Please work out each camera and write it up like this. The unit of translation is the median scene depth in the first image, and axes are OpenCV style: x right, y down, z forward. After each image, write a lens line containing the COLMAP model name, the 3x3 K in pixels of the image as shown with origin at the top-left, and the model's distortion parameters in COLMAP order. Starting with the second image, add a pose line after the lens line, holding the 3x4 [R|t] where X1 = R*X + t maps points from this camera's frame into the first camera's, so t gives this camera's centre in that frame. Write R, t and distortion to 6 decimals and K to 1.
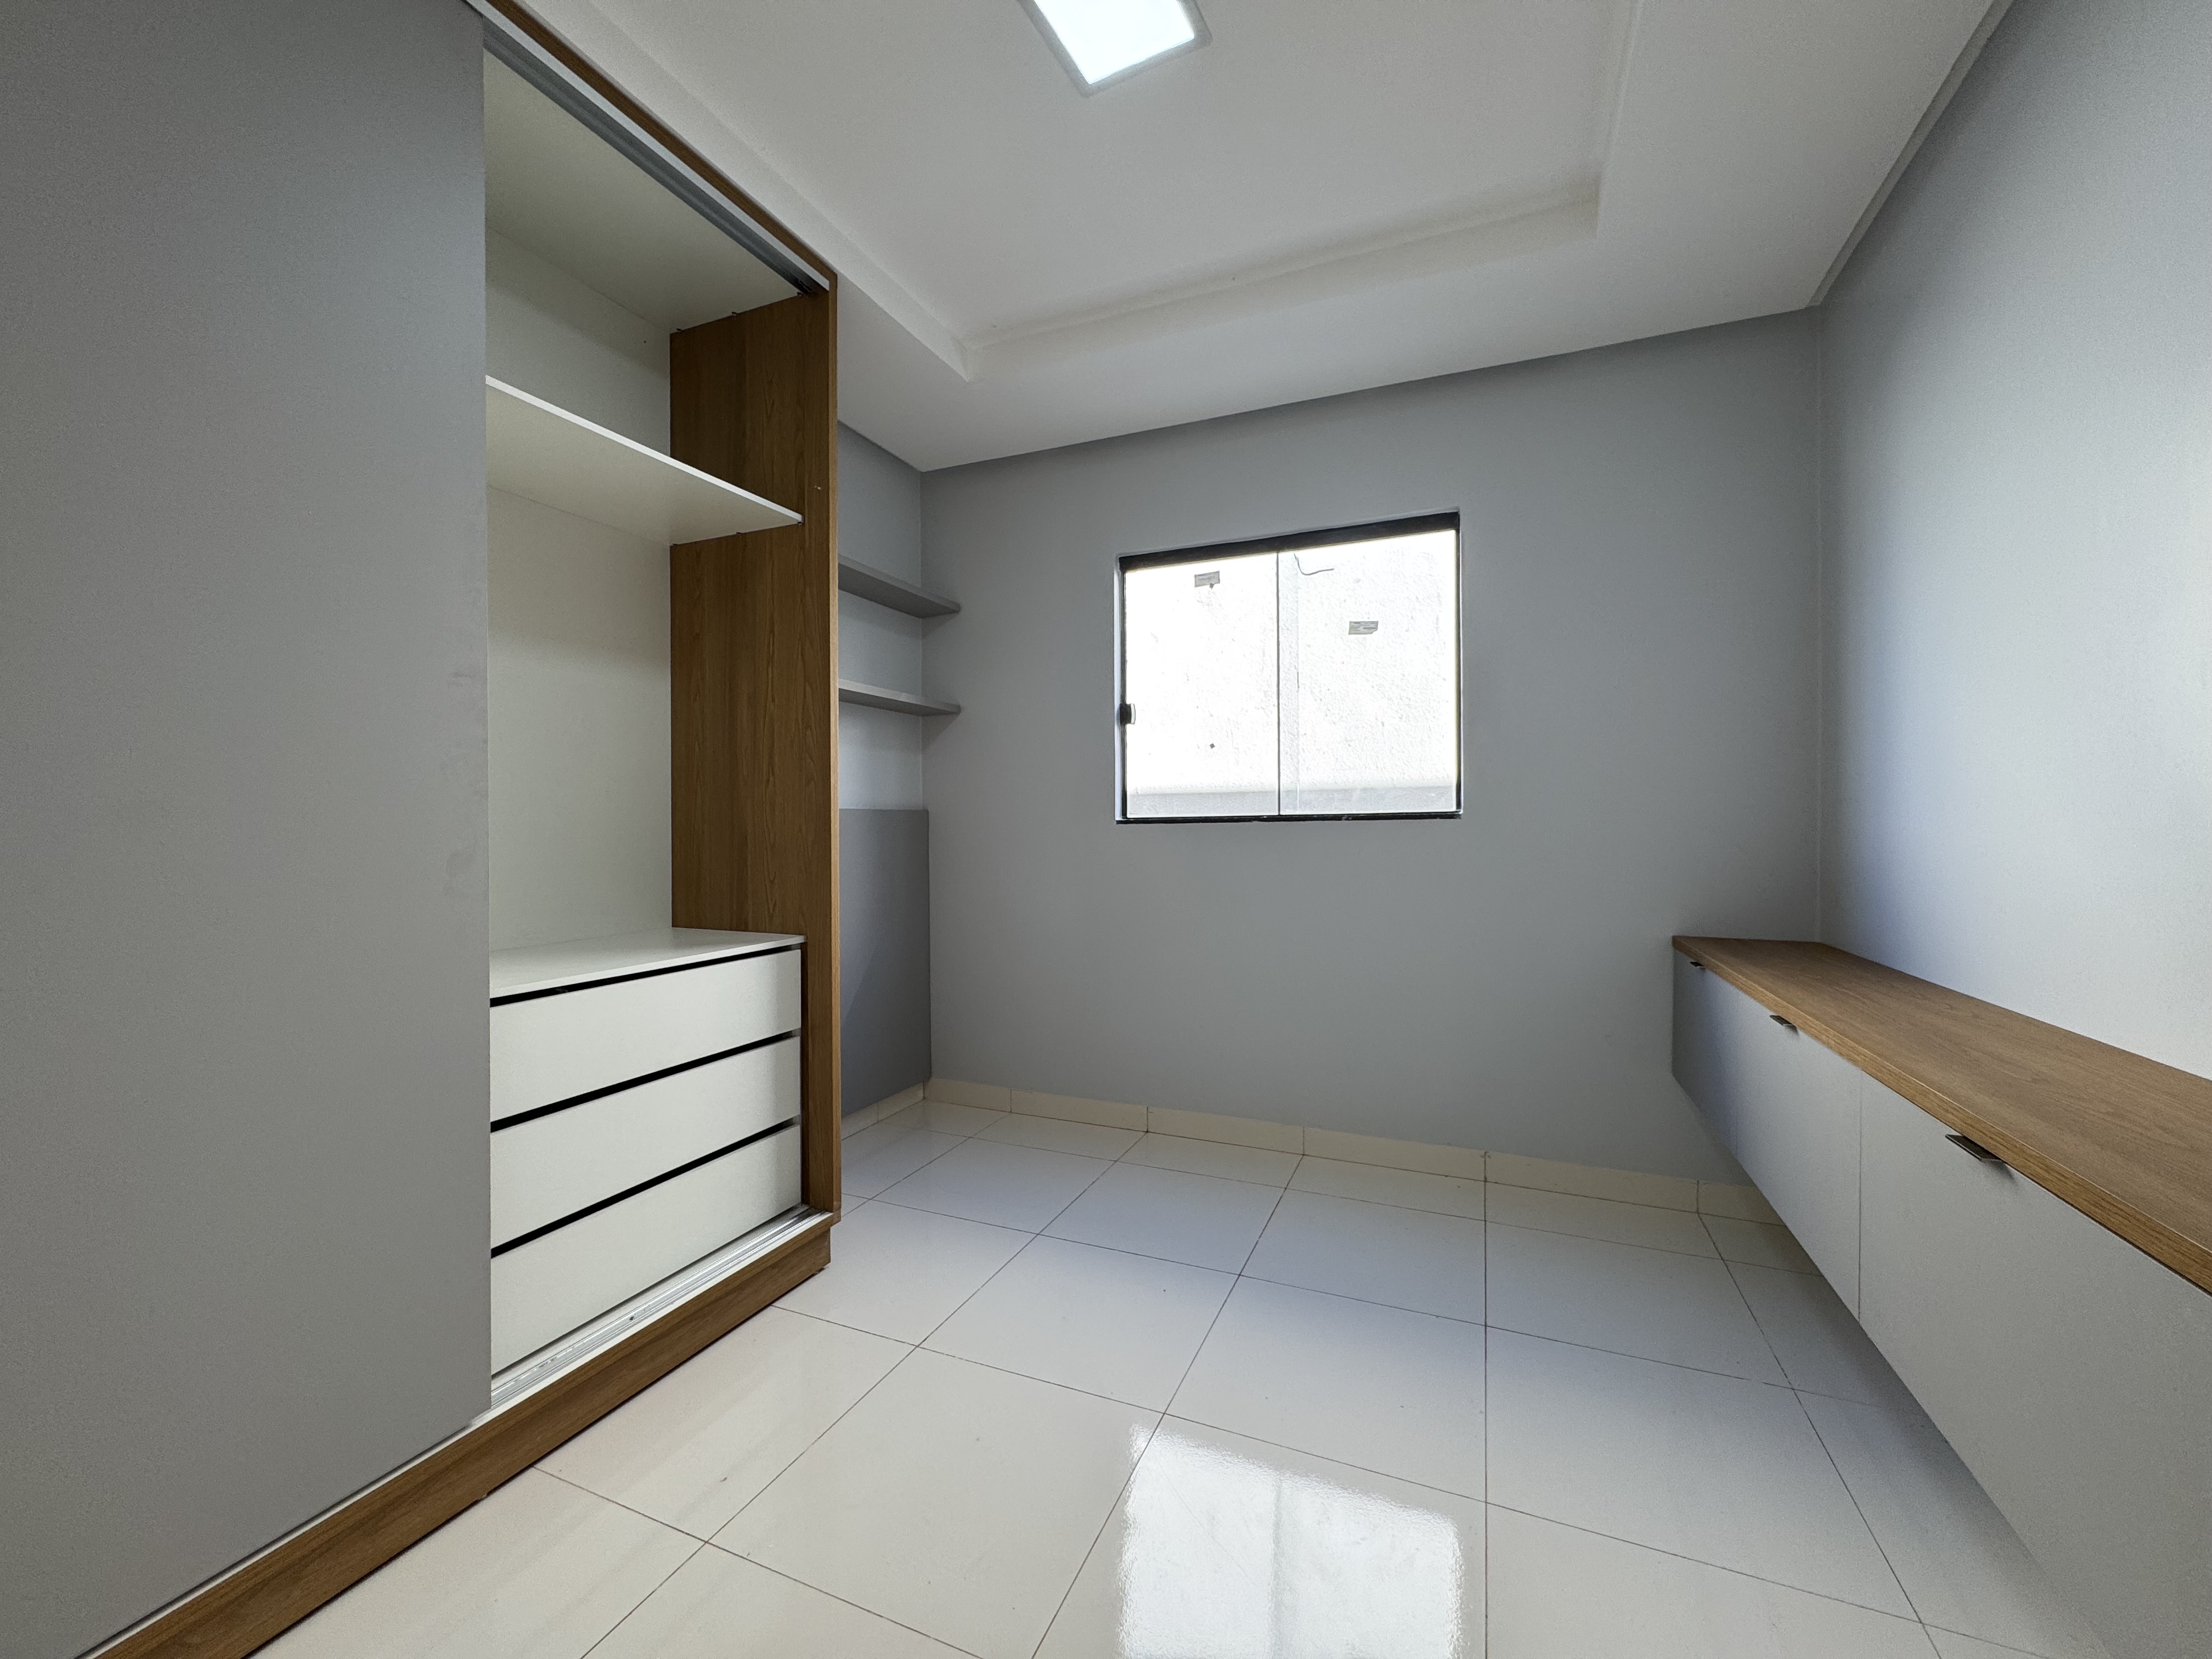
lens RADIAL K [[885.1, 0, 1091.6], [0, 885.1, 838.8], [0, 0, 1]] dist [0.005532, 0.000516]
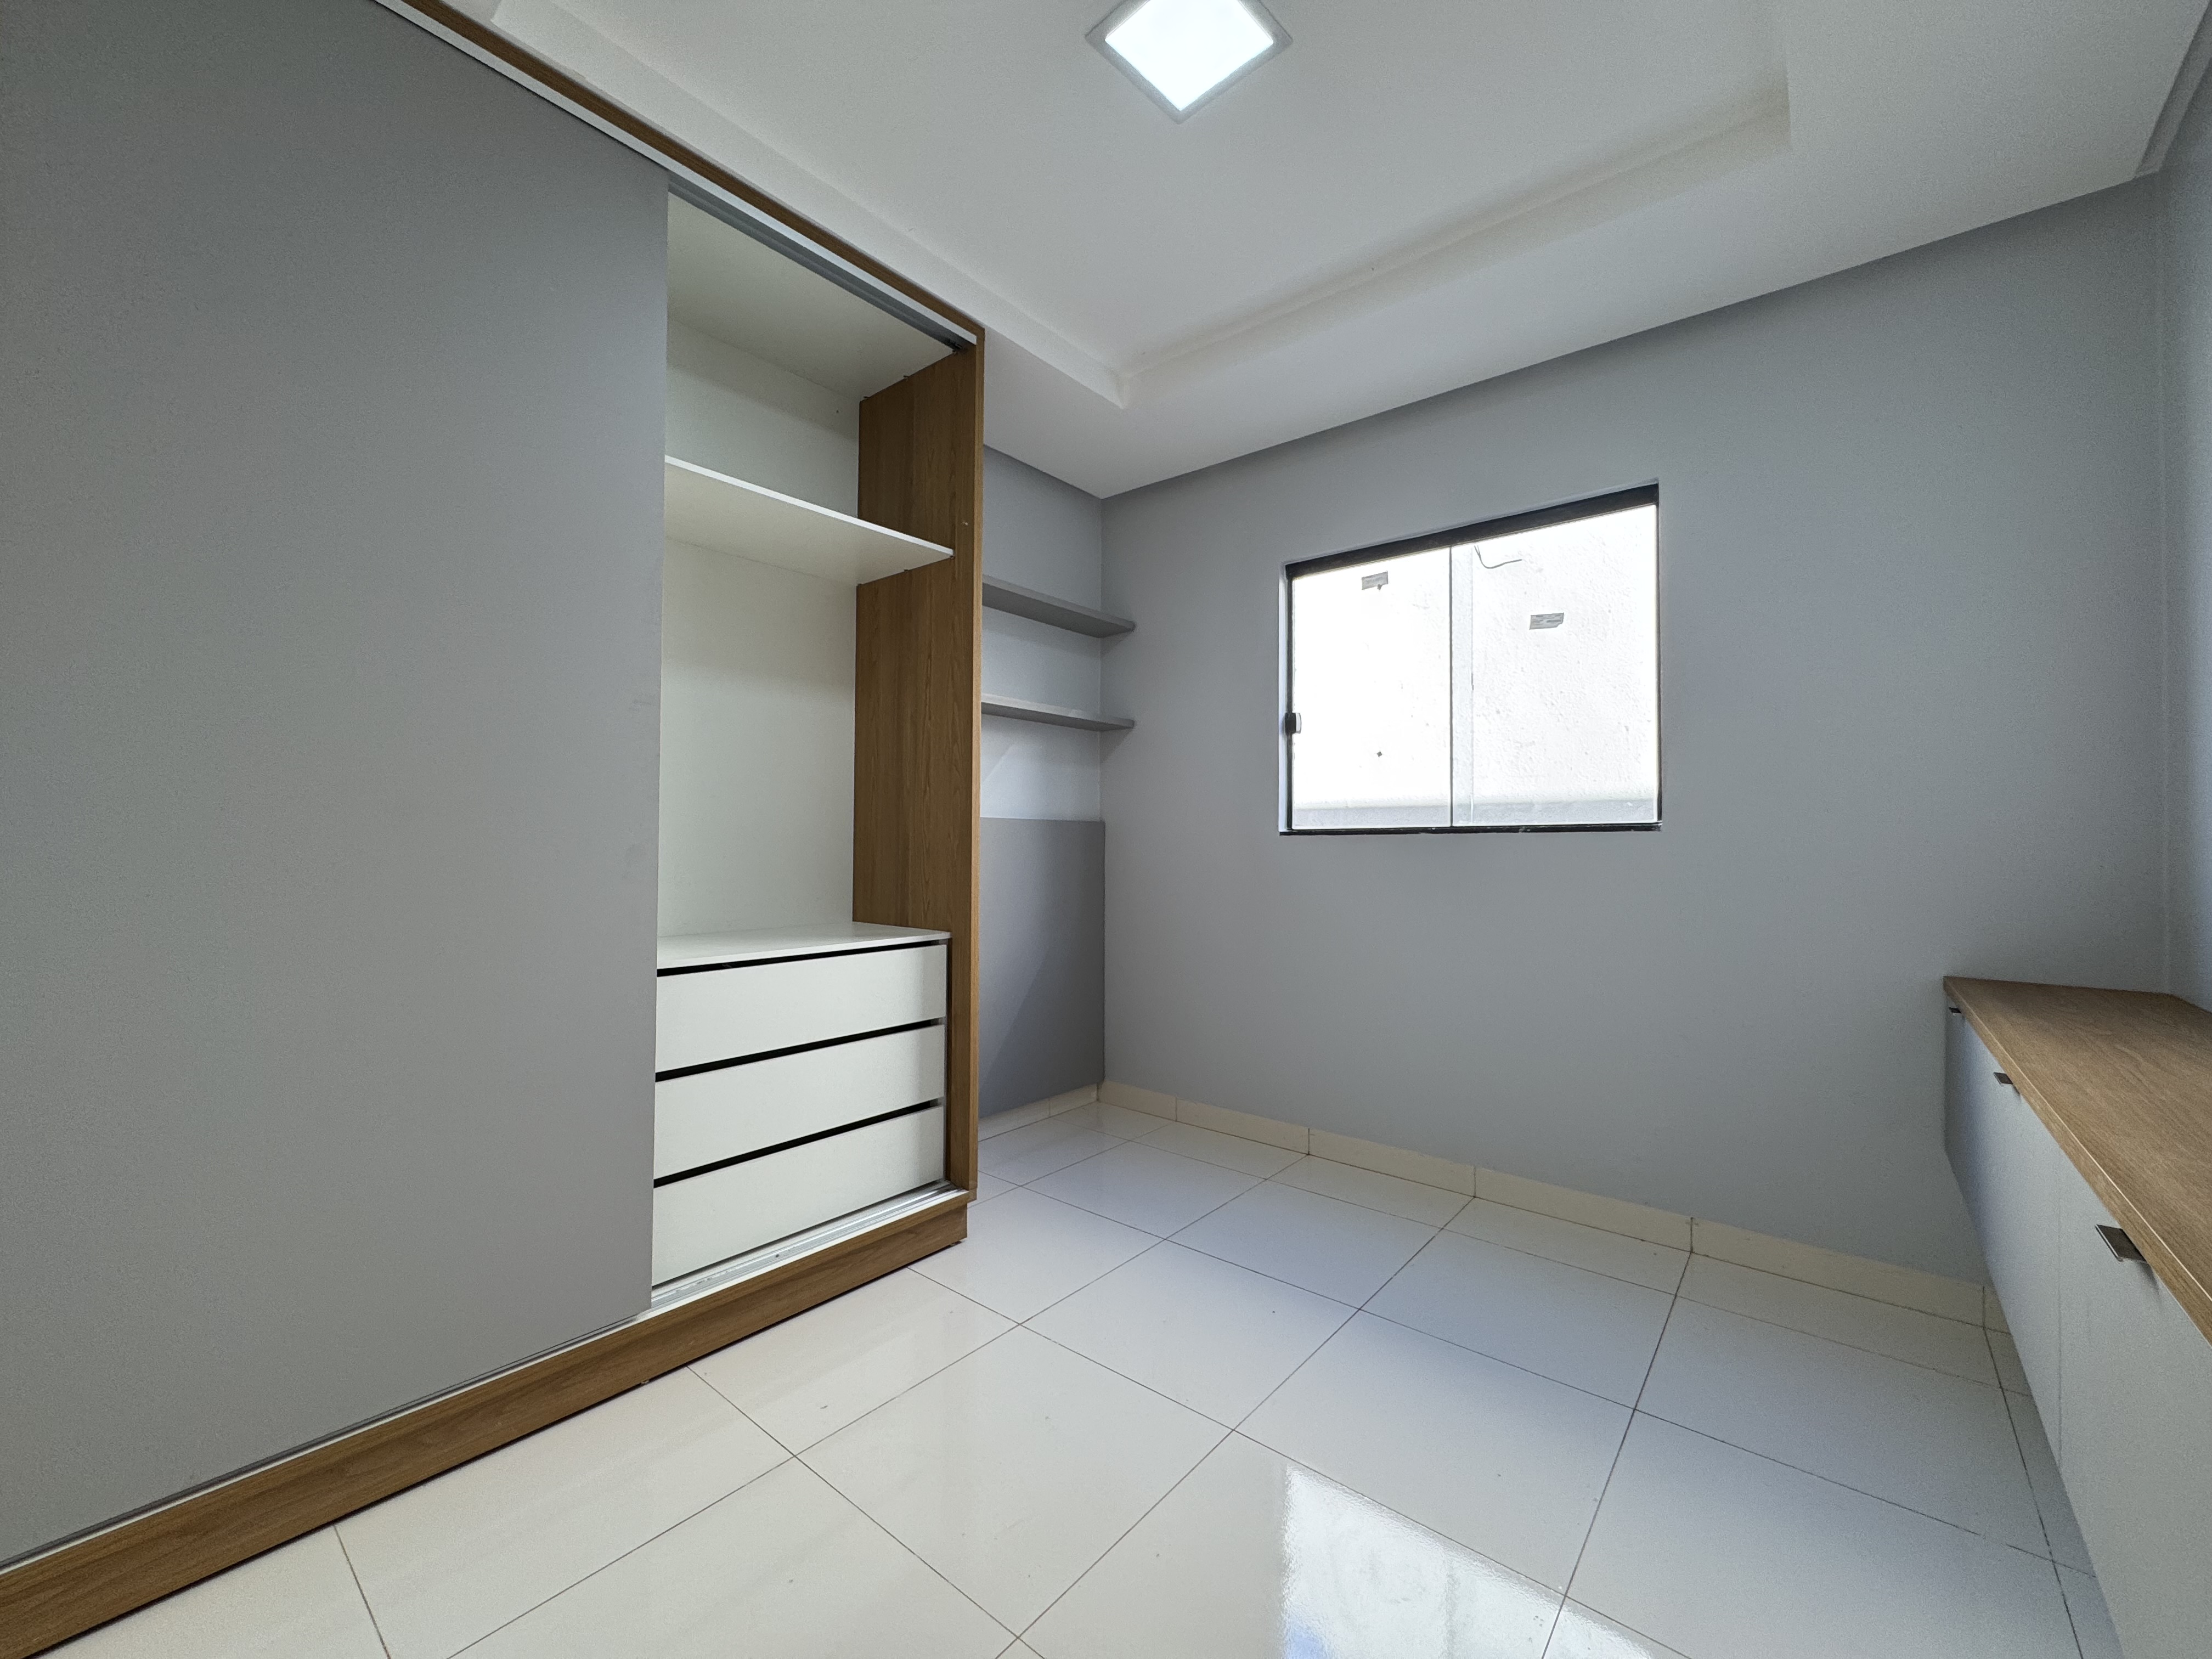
lens RADIAL K [[885.1, 0, 1102.1], [0, 885.1, 839.2], [0, 0, 1]] dist [0.005532, 0.000516]
pose [[0.959448, 0.009373, -0.281730, 0.151999], [-0.014811, 0.999743, -0.017180, 0.009545], [0.281496, 0.020656, 0.959340, 0.003017]]
